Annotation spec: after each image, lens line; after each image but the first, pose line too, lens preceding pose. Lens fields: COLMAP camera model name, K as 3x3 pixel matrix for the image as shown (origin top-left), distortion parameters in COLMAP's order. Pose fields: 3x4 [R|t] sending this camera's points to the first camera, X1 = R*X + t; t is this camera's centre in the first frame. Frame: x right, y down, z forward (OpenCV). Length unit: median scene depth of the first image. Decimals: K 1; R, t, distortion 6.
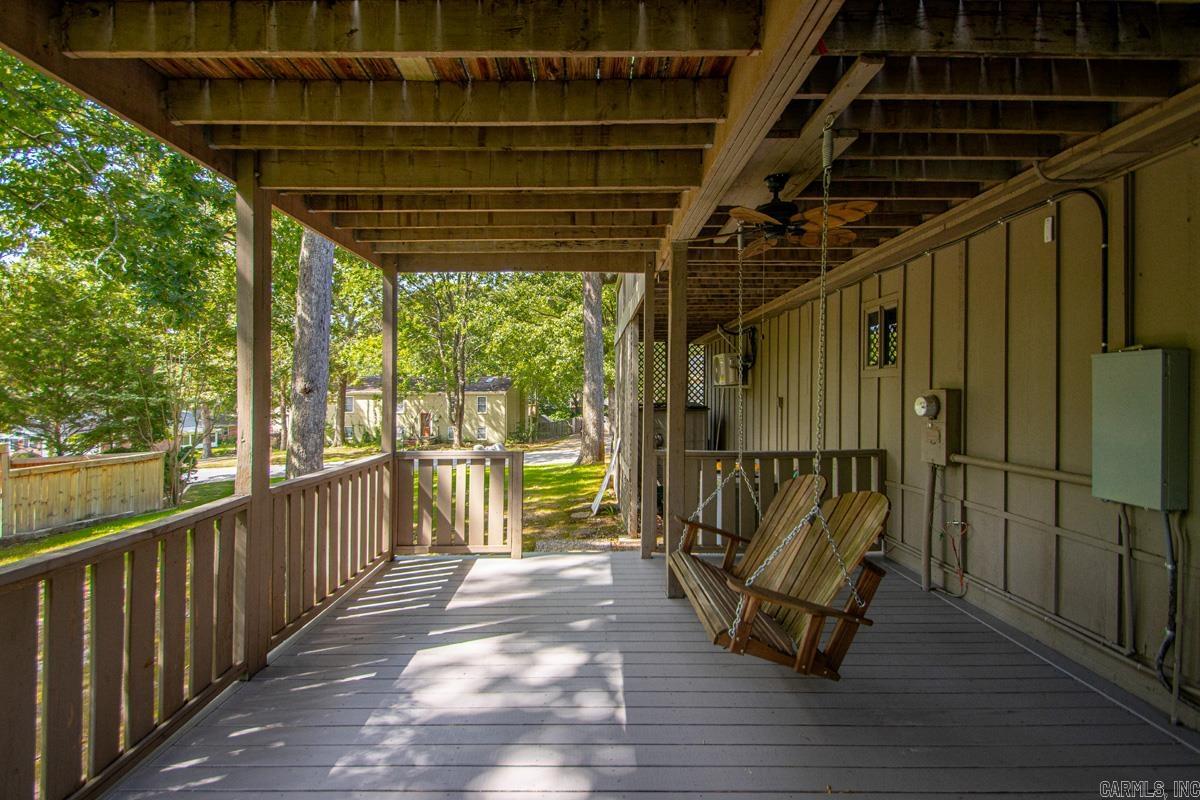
lens RADIAL K [[563.5, 0, 599.7], [0, 563.5, 389.8], [0, 0, 1]] dist [0.001491, 0.000186]
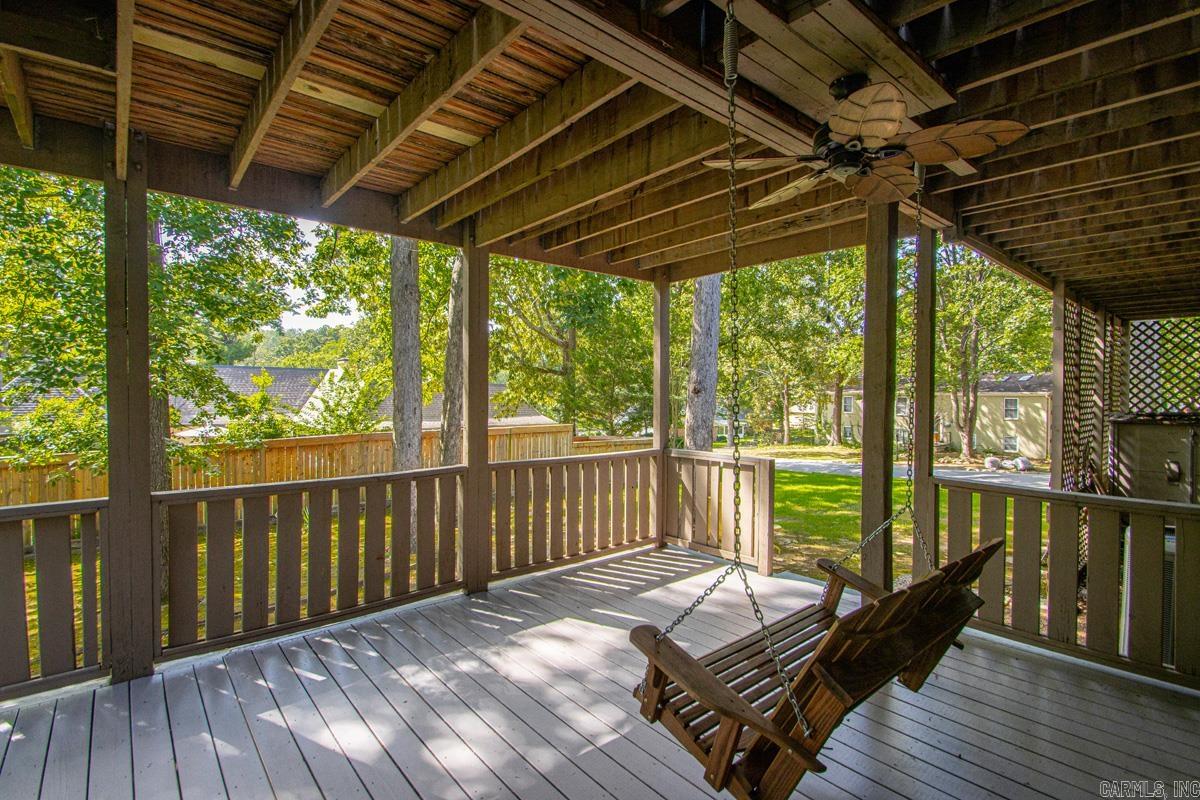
lens RADIAL K [[563.6, 0, 590.4], [0, 563.6, 395.6], [0, 0, 1]] dist [0.001150, -0.008709]
pose [[0.623958, 0.011686, -0.781370, 0.393755], [-0.002719, 0.999915, 0.012783, -0.005444], [0.781453, -0.005851, 0.623937, 0.206346]]
